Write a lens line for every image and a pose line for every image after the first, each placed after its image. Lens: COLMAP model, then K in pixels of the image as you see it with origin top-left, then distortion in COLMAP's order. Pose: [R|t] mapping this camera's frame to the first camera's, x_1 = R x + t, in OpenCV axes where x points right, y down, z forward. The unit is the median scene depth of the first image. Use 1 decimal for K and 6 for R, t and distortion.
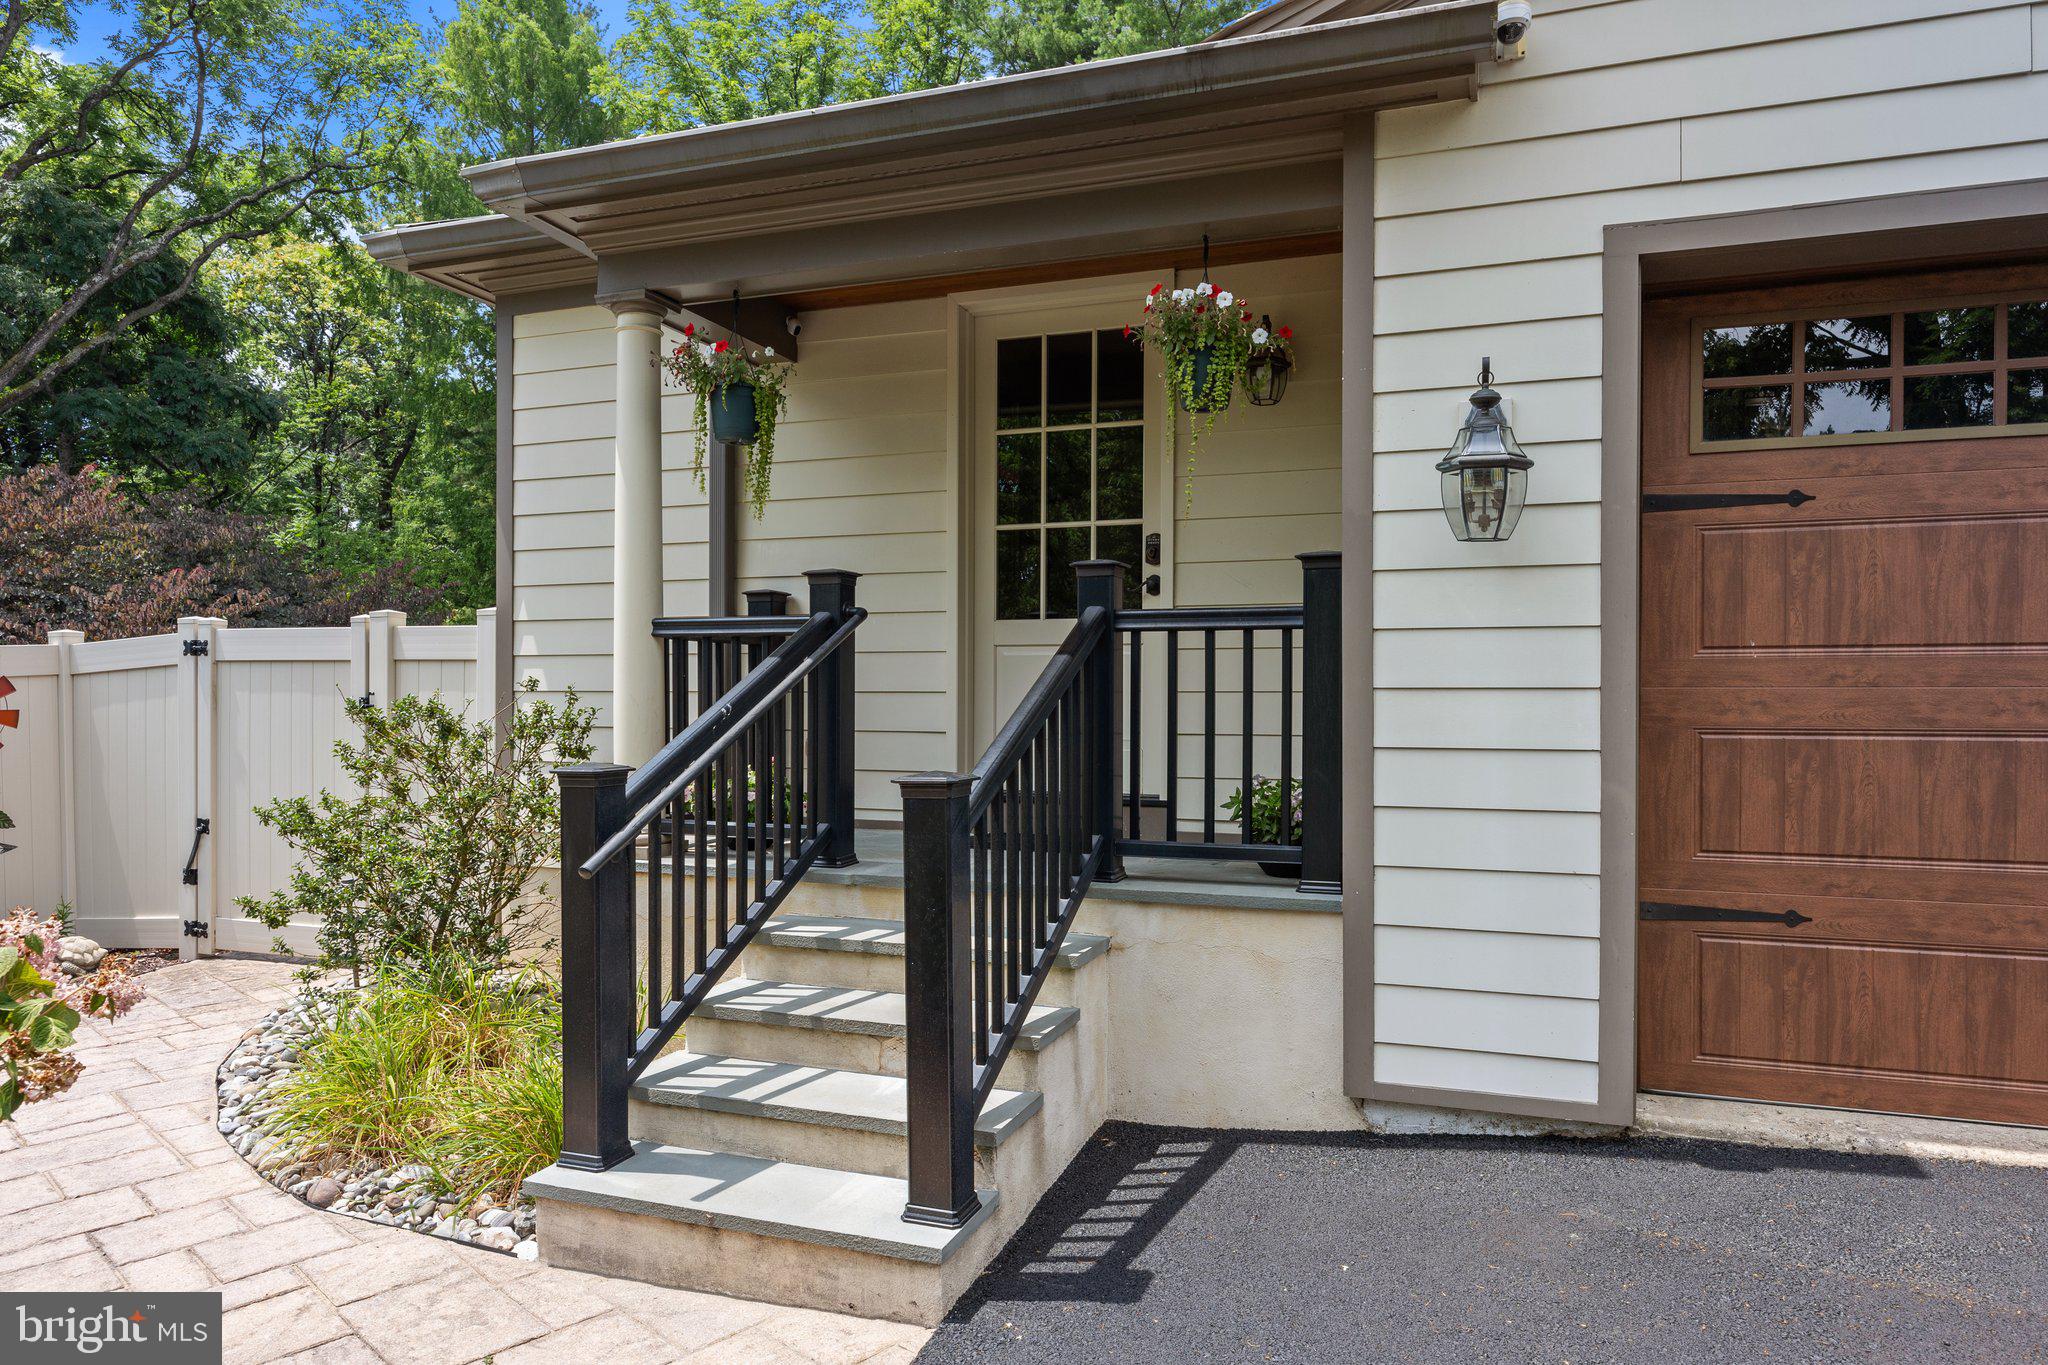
lens RADIAL K [[1326.5, 0, 1031.8], [0, 1326.5, 709.1], [0, 0, 1]] dist [-0.015460, -0.000063]
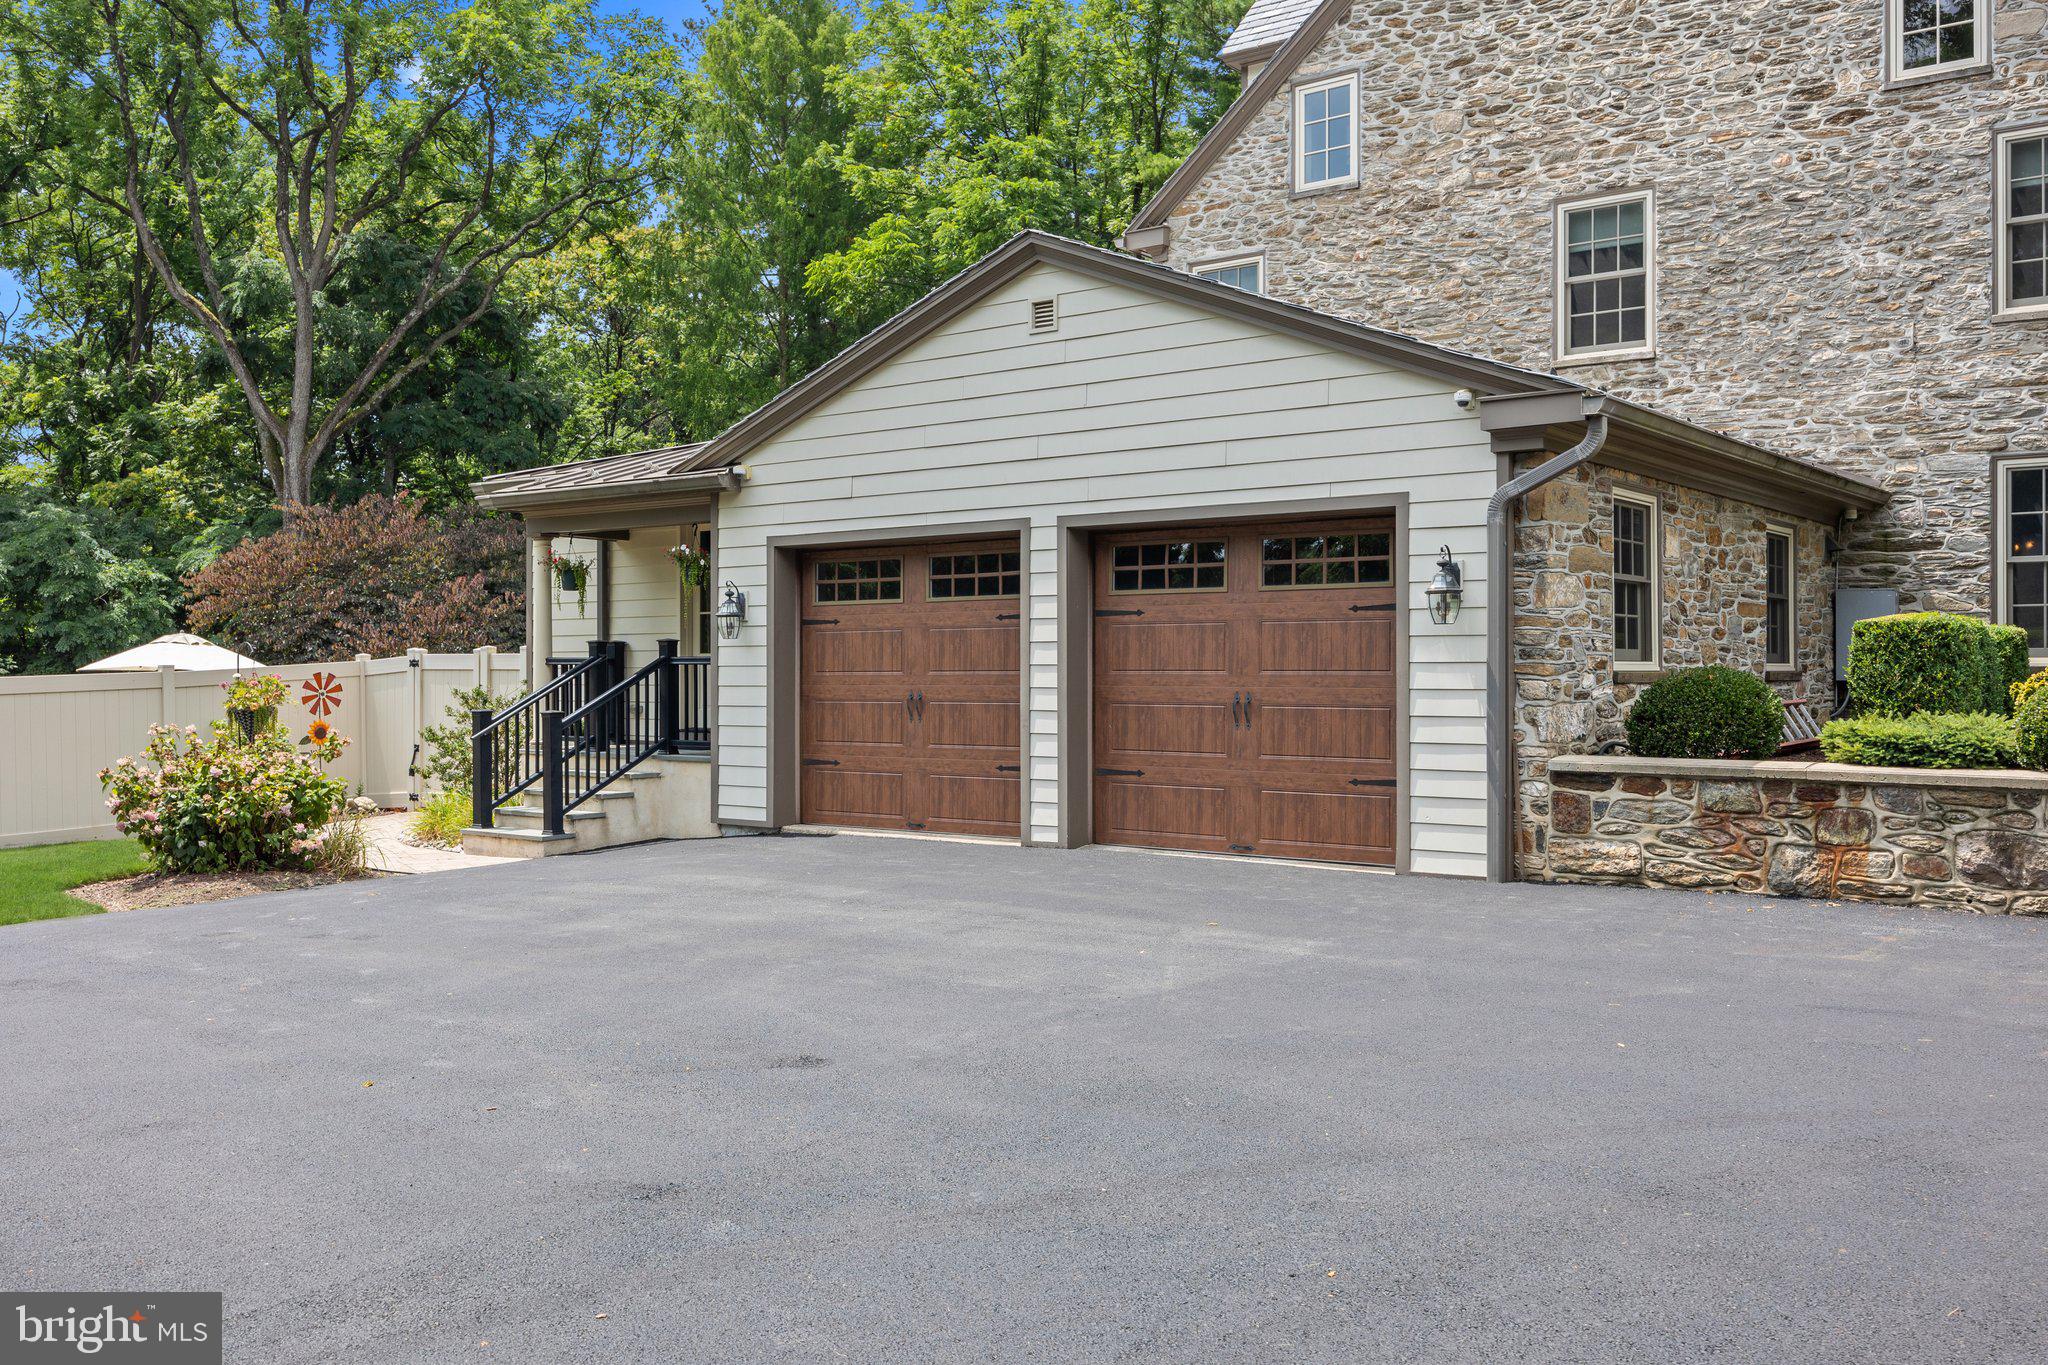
lens RADIAL K [[1784.8, 0, 1024.0], [0, 1784.8, 682.5], [0, 0, 1]] dist [-0.052394, 0.008203]
pose [[0.955489, -0.002592, -0.295014, 0.245942], [0.001548, 0.999992, -0.003771, -0.000780], [0.295021, 0.003146, 0.955486, -0.308071]]
